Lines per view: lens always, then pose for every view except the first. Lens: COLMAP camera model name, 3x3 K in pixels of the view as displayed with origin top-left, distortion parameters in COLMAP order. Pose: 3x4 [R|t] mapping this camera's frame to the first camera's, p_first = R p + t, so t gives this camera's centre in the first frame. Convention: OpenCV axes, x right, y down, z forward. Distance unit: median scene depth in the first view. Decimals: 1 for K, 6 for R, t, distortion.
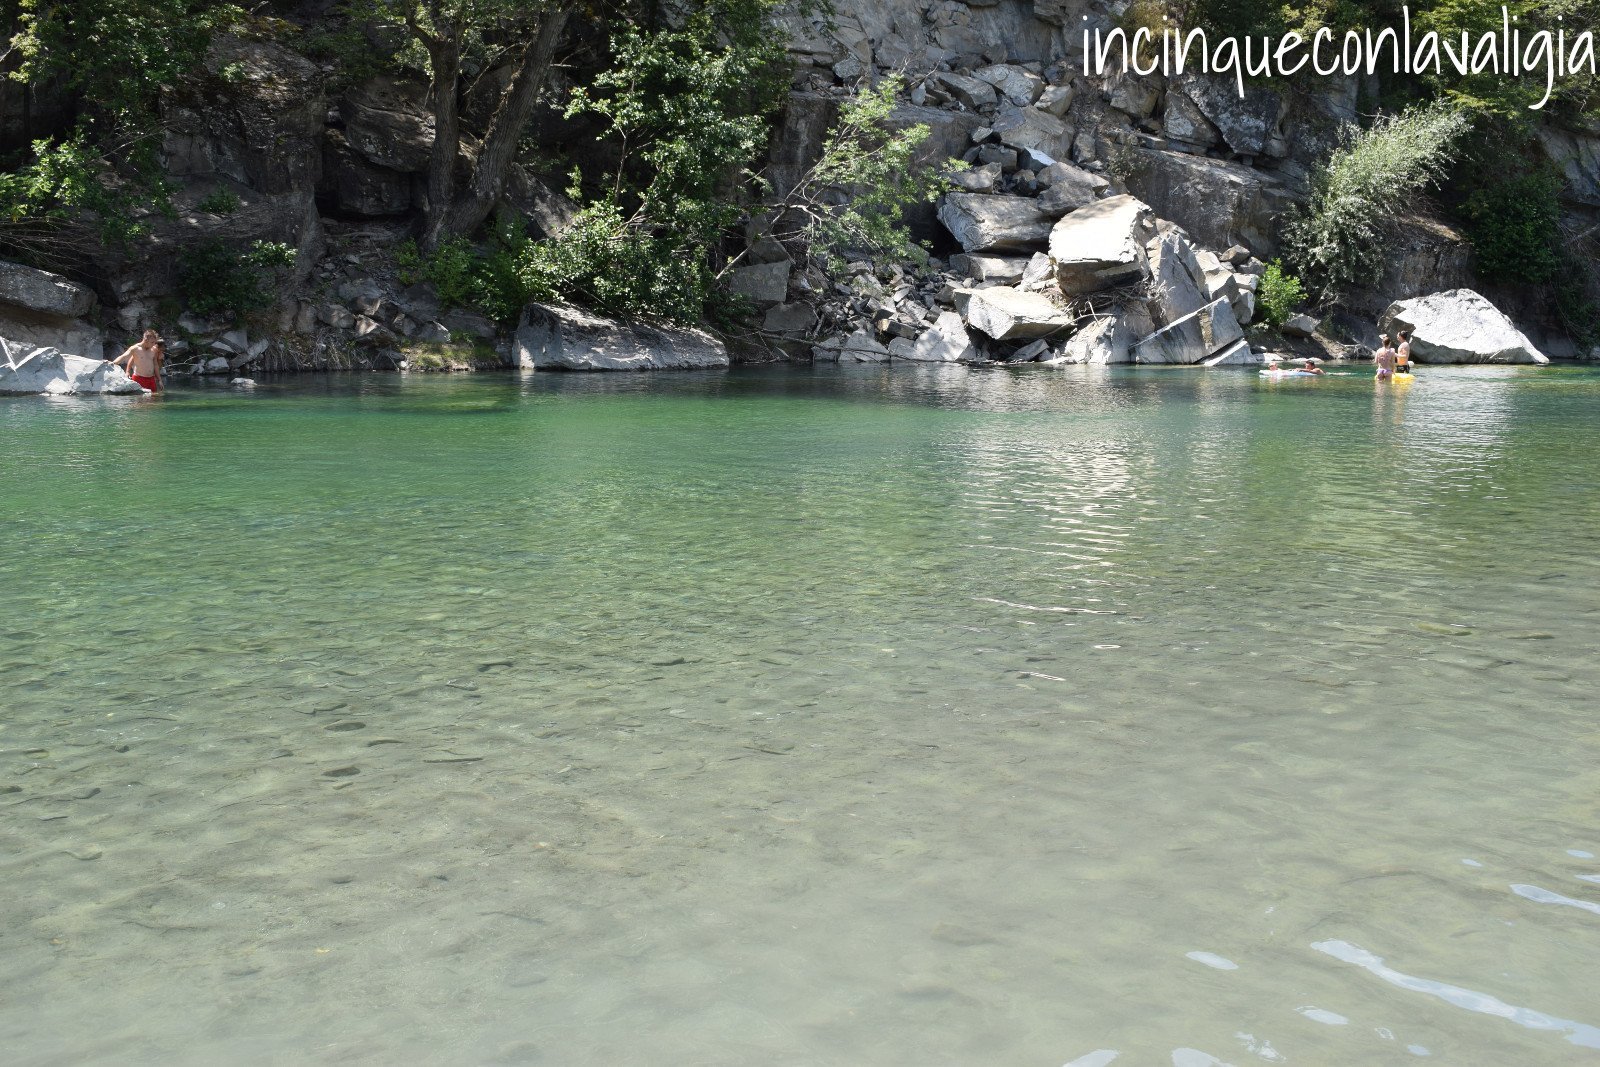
lens RADIAL K [[1857.0, 0, 800.0], [0, 1857.0, 533.5], [0, 0, 1]] dist [-0.044017, -0.026480]
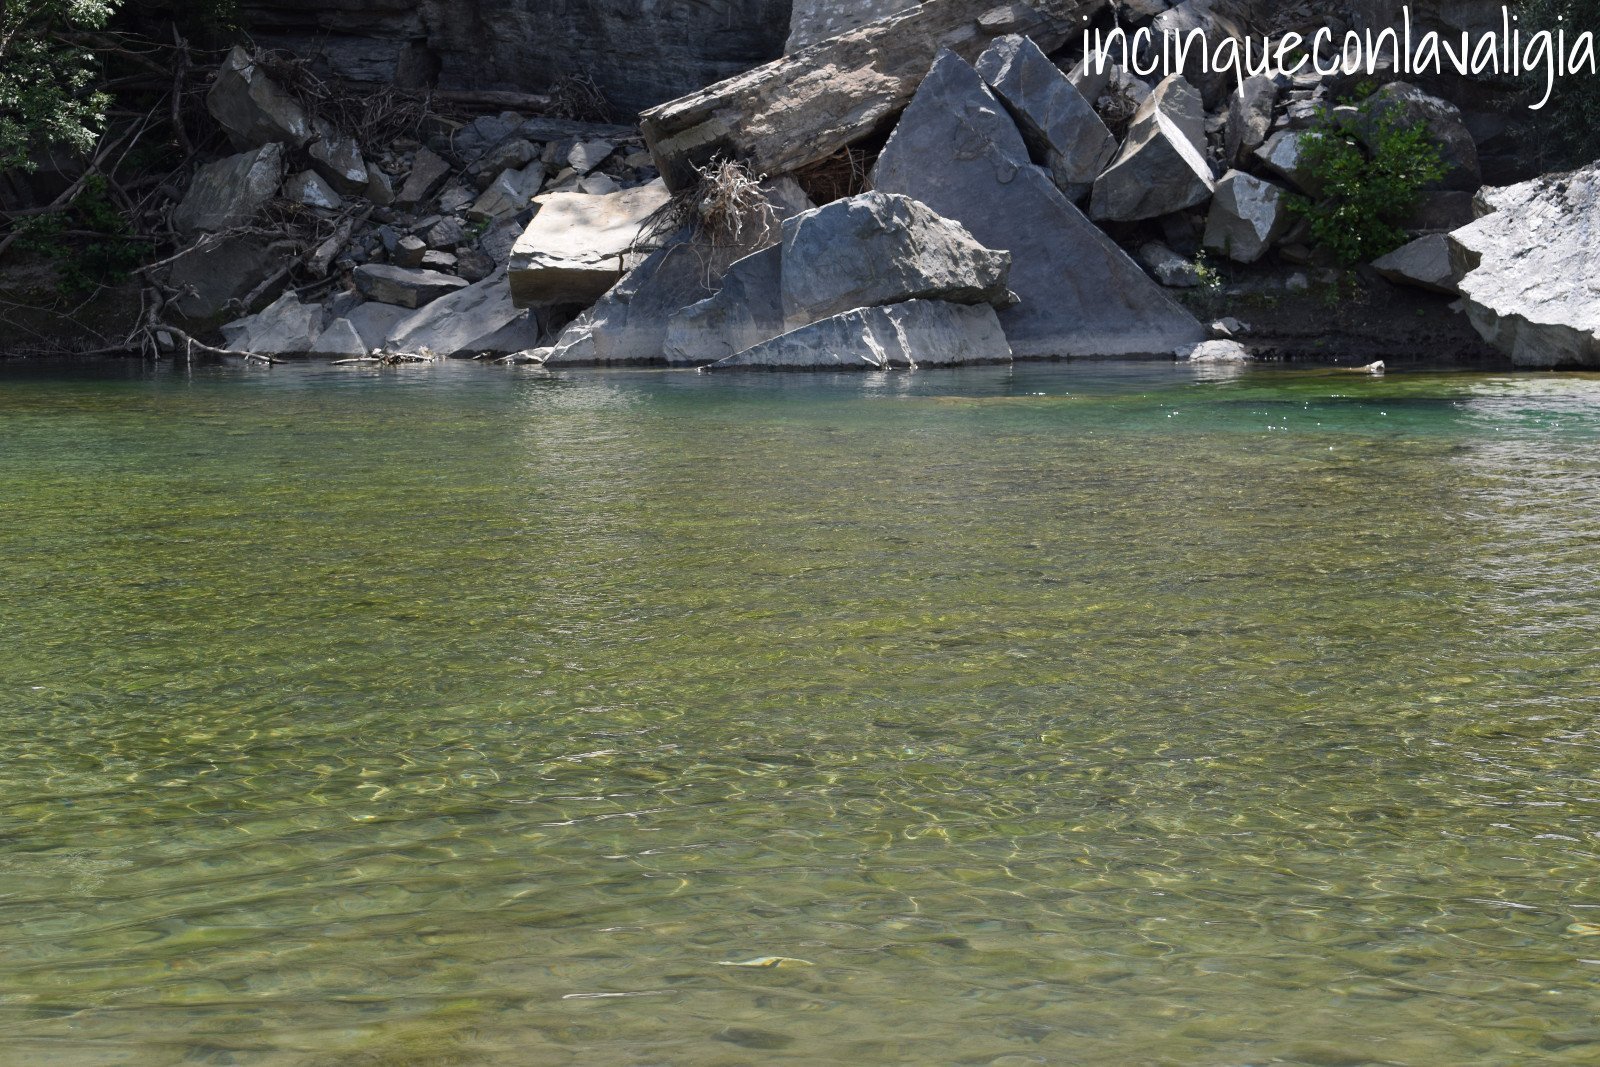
lens RADIAL K [[3685.2, 0, 800.0], [0, 3685.2, 533.5], [0, 0, 1]] dist [0.068654, 0.071149]
pose [[0.680111, 0.039624, -0.732038, 0.755296], [-0.075343, 0.997029, -0.016032, -0.040133], [0.729227, 0.066057, 0.681076, 0.435975]]
